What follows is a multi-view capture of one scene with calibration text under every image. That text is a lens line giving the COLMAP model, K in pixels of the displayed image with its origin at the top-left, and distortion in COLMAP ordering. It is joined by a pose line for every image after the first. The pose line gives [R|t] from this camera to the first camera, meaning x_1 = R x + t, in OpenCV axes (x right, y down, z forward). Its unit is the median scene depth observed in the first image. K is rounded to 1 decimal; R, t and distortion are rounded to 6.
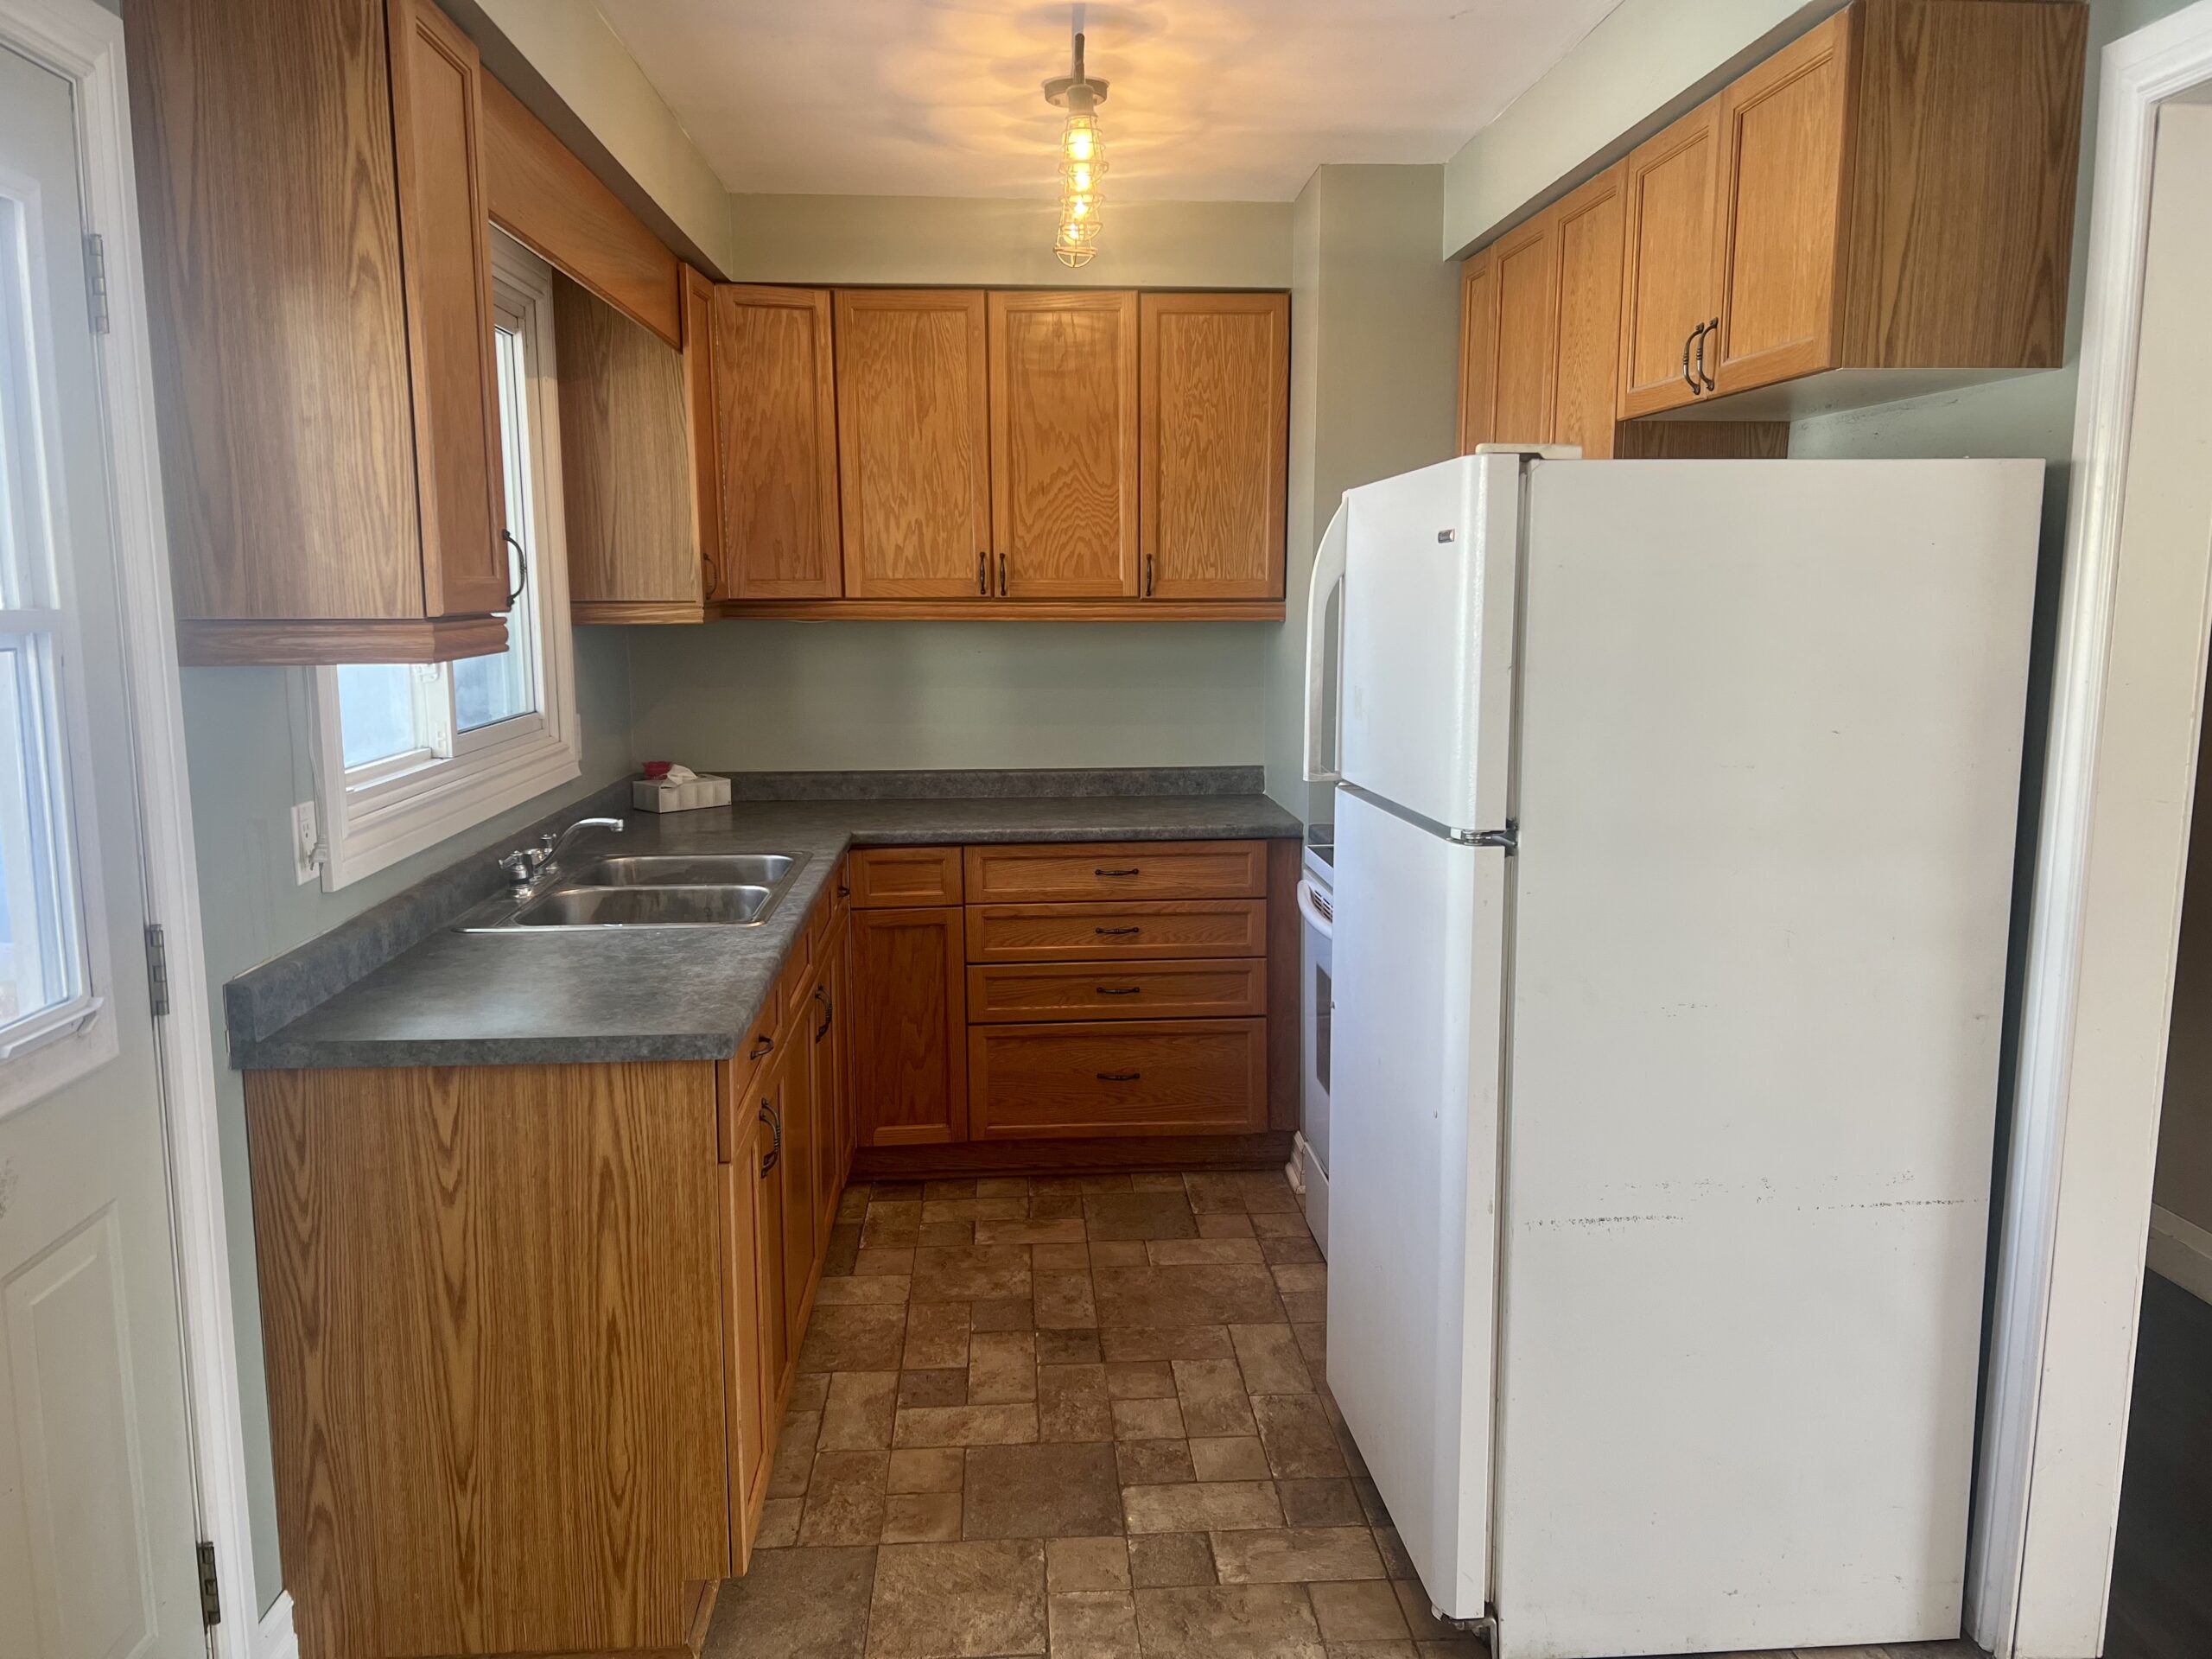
lens RADIAL K [[1659.8, 0, 1109.1], [0, 1659.8, 816.8], [0, 0, 1]] dist [0.057261, -0.065582]
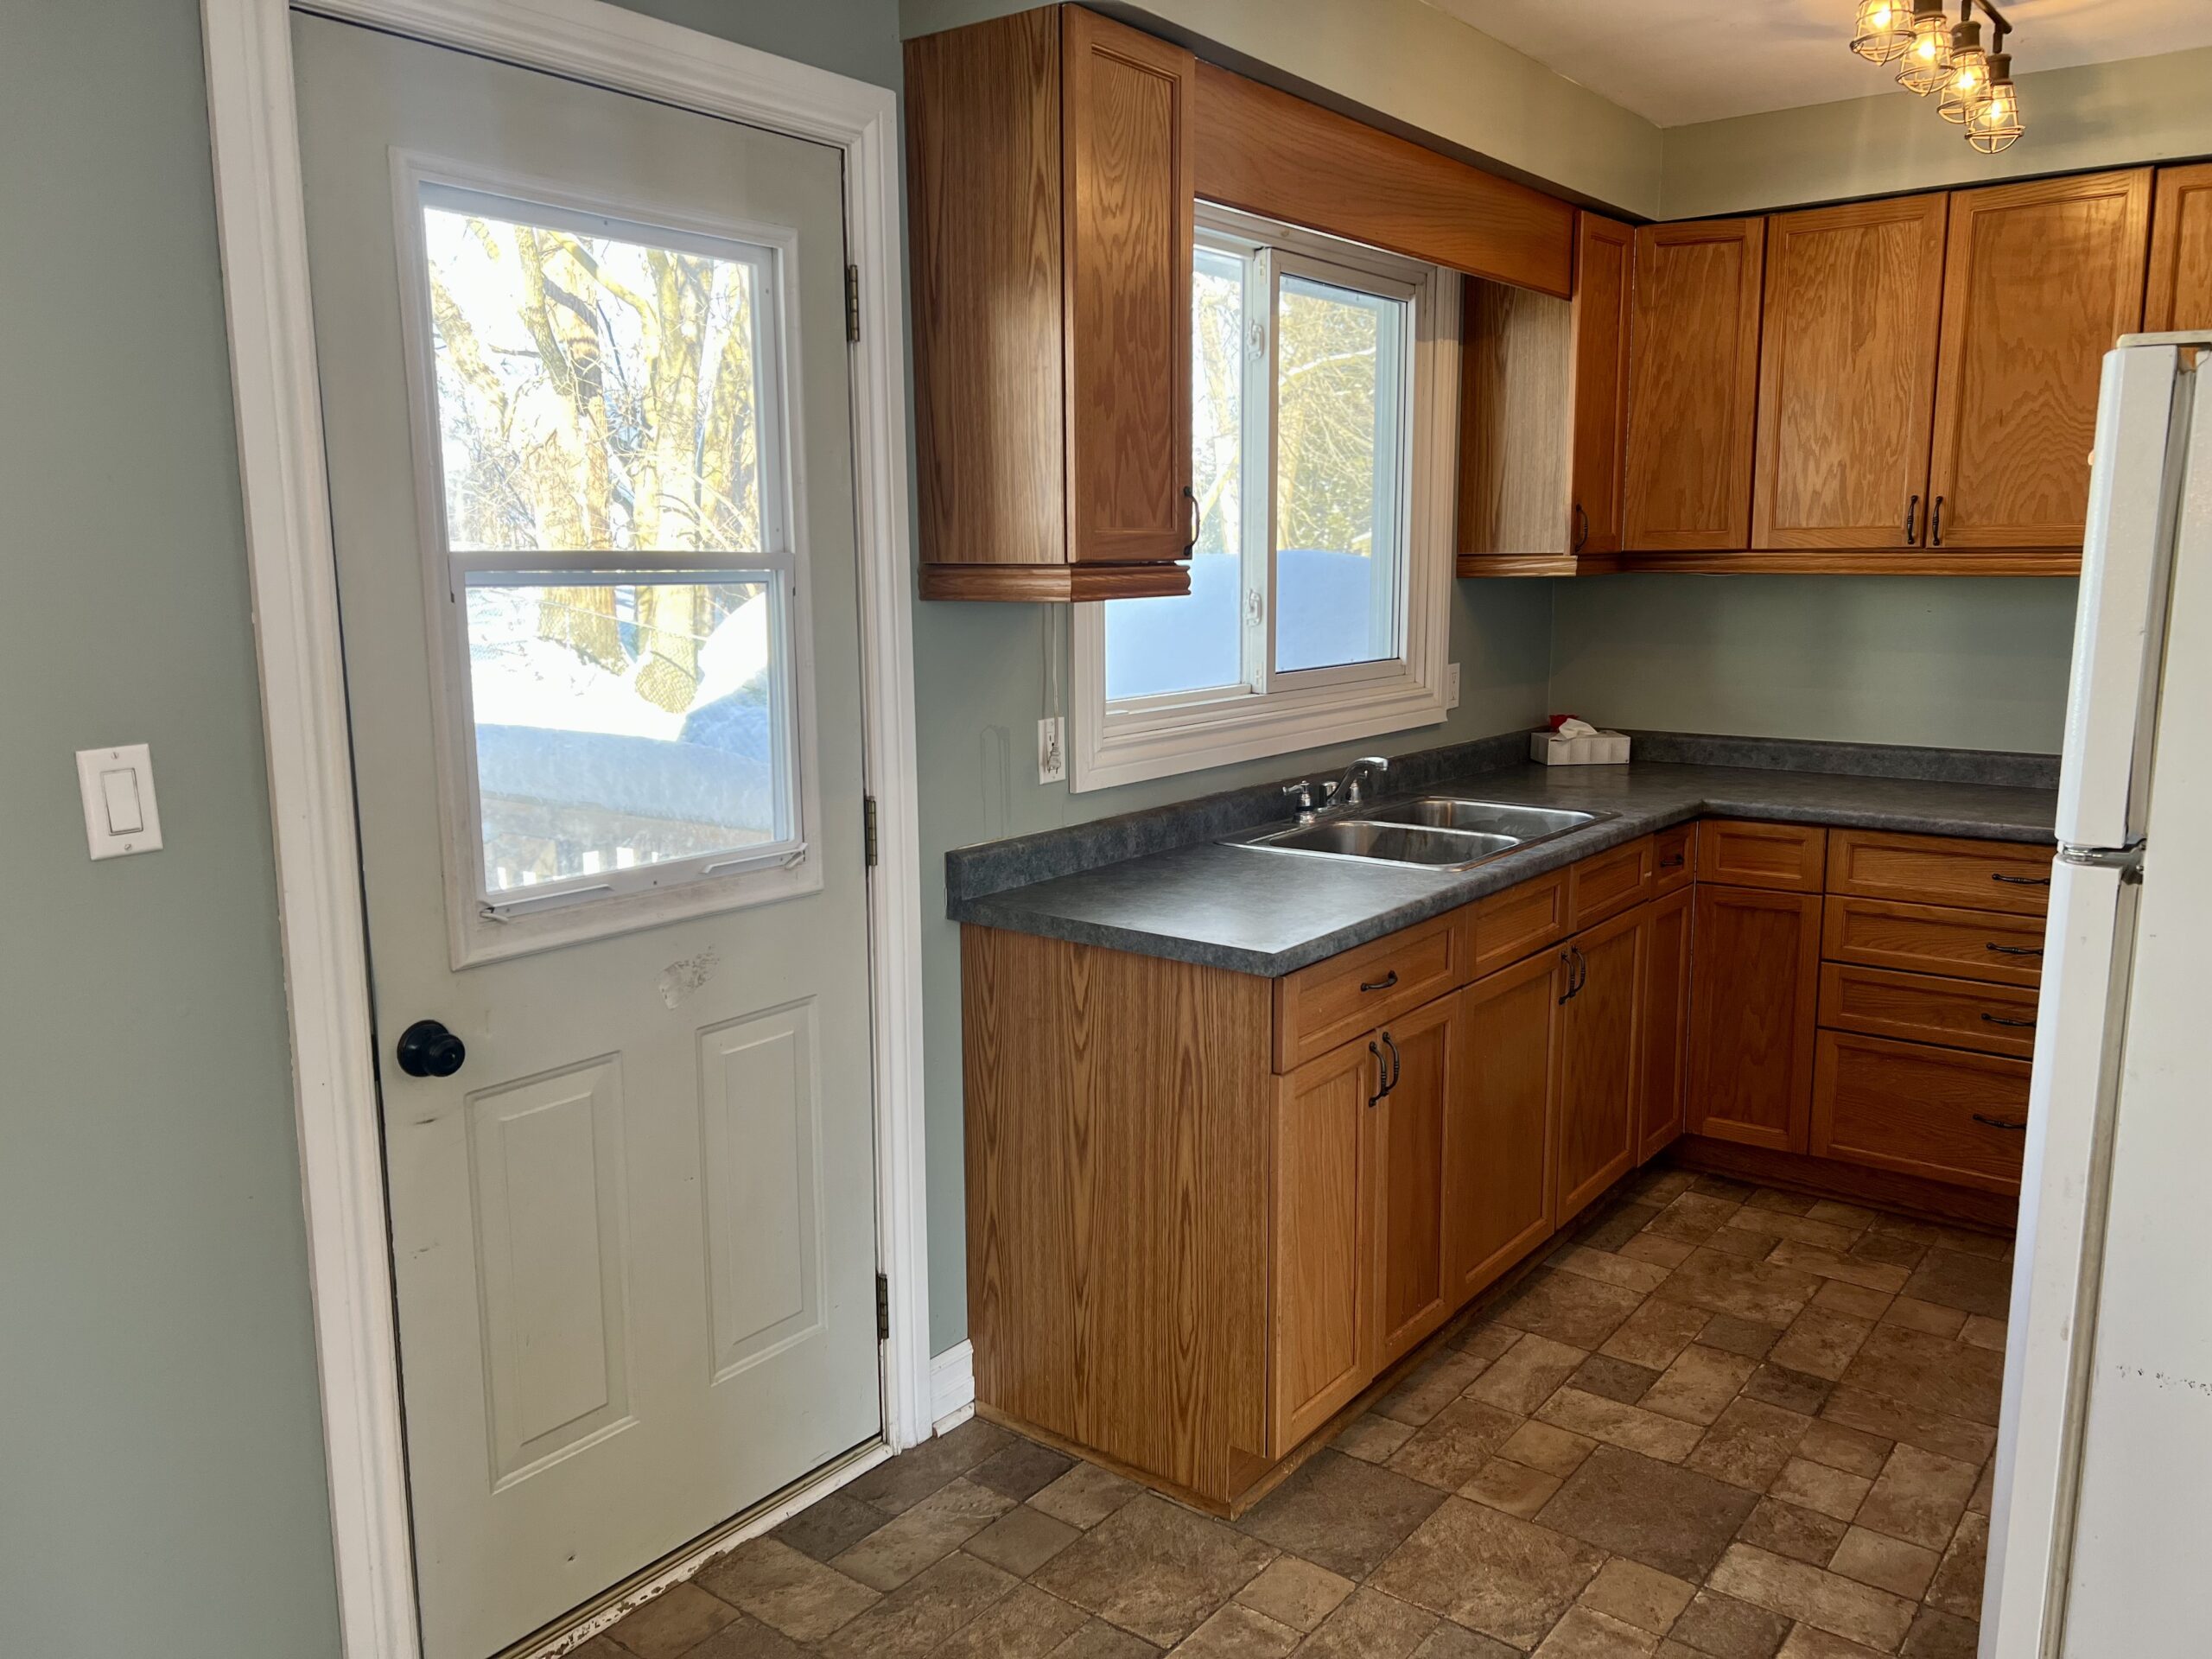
lens RADIAL K [[1659.8, 0, 1111.5], [0, 1659.8, 826.3], [0, 0, 1]] dist [0.057261, -0.065582]
pose [[0.758784, 0.106410, -0.642592, 0.300697], [-0.088313, 0.994262, 0.060363, -0.005239], [0.645328, 0.010947, 0.763827, 0.095149]]
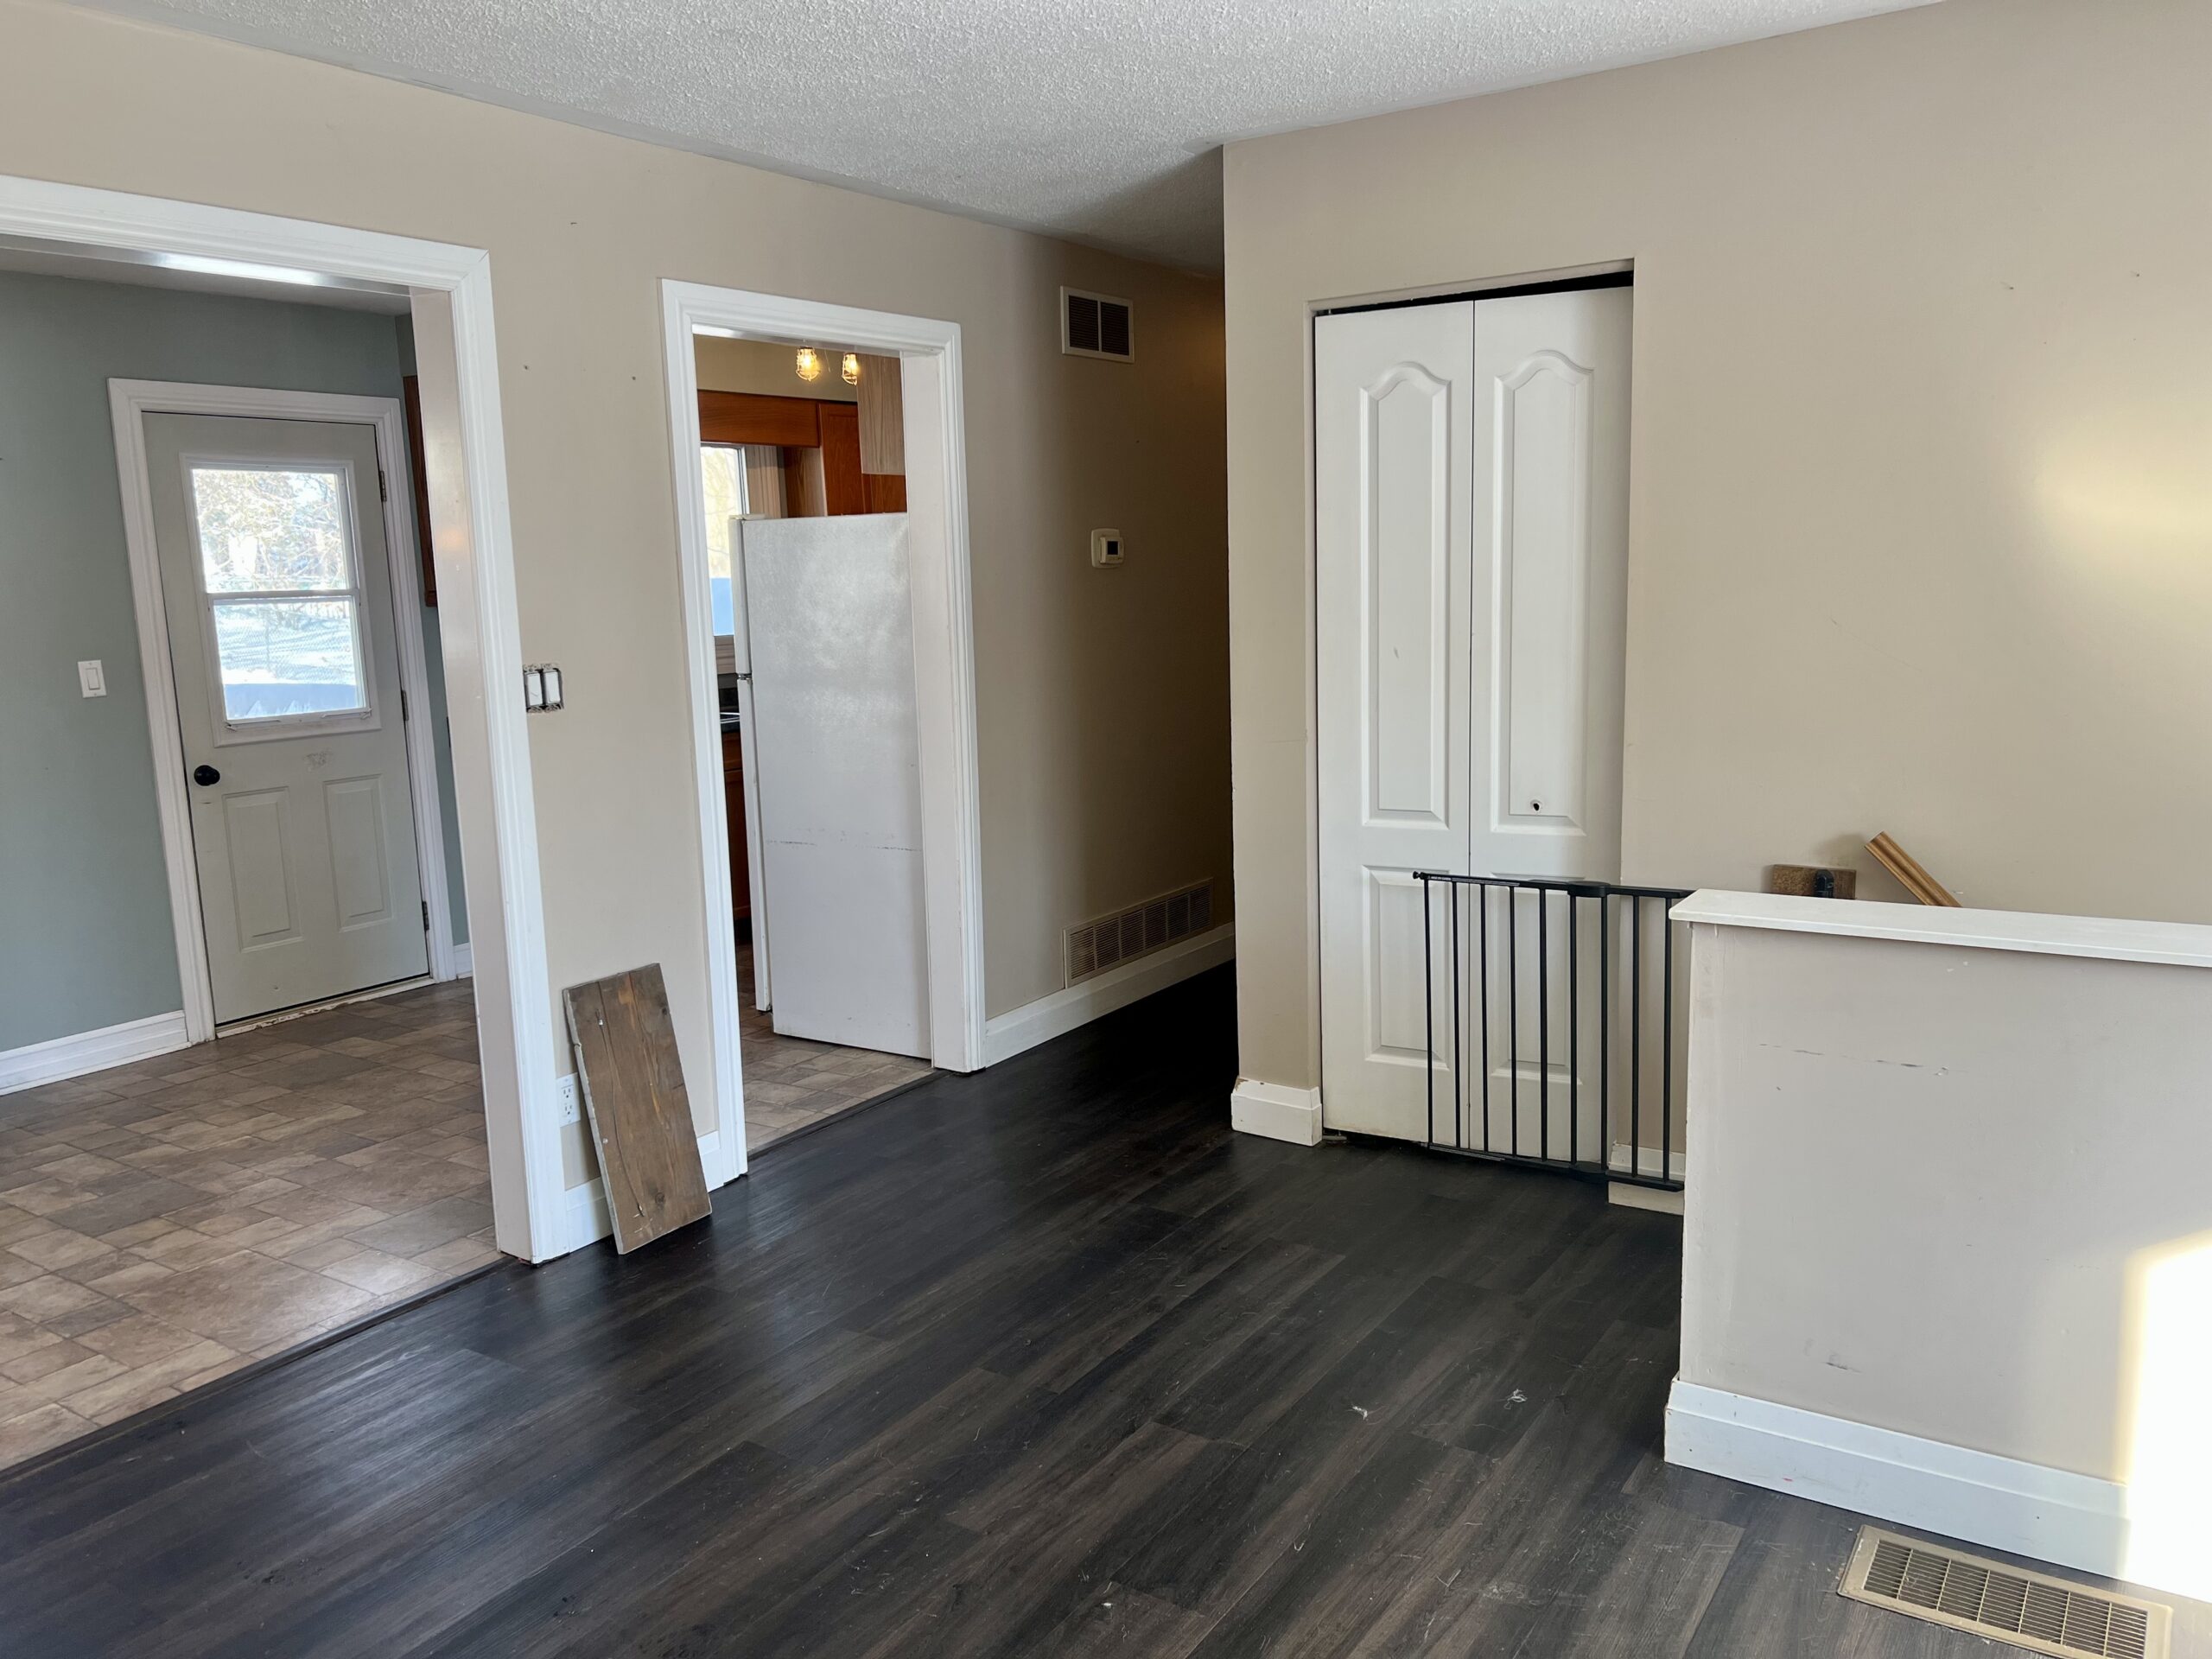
lens RADIAL K [[1659.8, 0, 1097.3], [0, 1659.8, 830.6], [0, 0, 1]] dist [0.057261, -0.065582]
pose [[0.797641, 0.074623, -0.598498, 1.545570], [-0.055916, 0.997192, 0.049812, 0.062828], [0.600535, -0.006267, 0.799574, -0.447443]]
